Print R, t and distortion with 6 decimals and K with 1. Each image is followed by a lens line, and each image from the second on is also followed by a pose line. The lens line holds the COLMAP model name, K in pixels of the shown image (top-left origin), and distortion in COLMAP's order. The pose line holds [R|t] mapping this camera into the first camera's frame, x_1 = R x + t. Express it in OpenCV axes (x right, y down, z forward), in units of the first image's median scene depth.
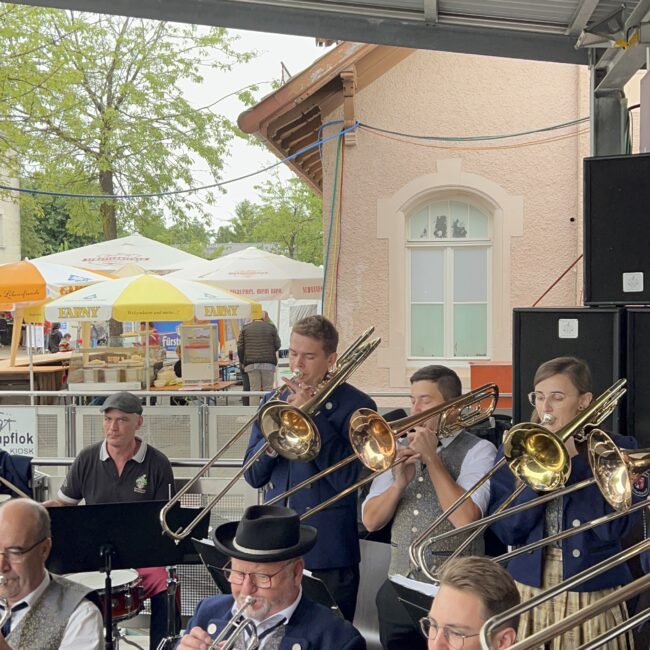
lens RADIAL K [[980.5, 0, 316.7], [0, 980.5, 349.4], [0, 0, 1]] dist [0.117822, -0.458224]
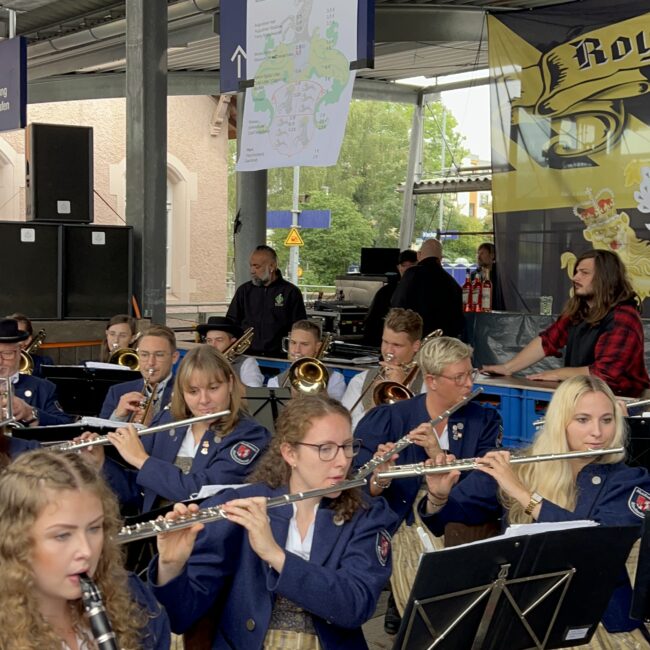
lens RADIAL K [[980.5, 0, 316.7], [0, 980.5, 349.4], [0, 0, 1]] dist [0.117822, -0.458224]
pose [[0.640595, -0.051225, 0.766169, -0.233711], [0.016550, 0.998462, 0.052918, 0.029946], [-0.767701, -0.021218, 0.640457, -0.116892]]
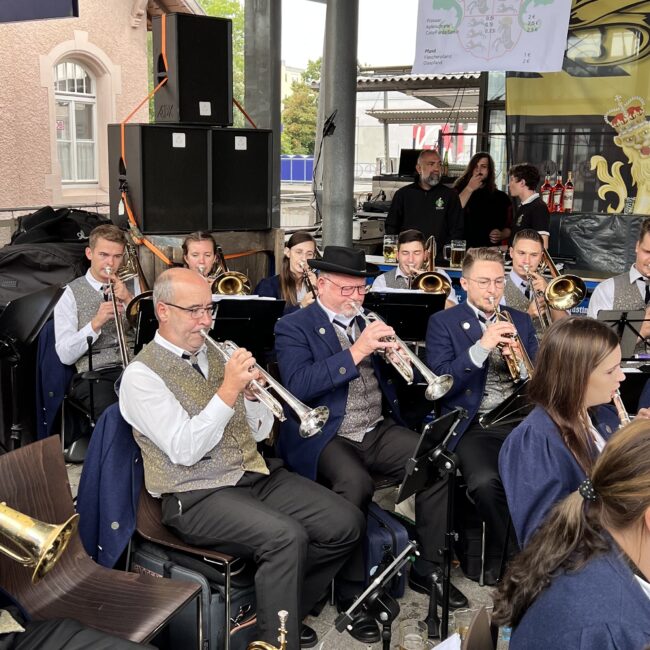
lens RADIAL K [[856.4, 0, 317.1], [0, 856.4, 324.4], [0, 0, 1]] dist [0.148061, -0.325754]
pose [[0.430759, -0.160856, 0.888016, -0.291677], [0.021616, 0.985544, 0.168036, 0.012807], [-0.902208, -0.053187, 0.428009, 0.105722]]
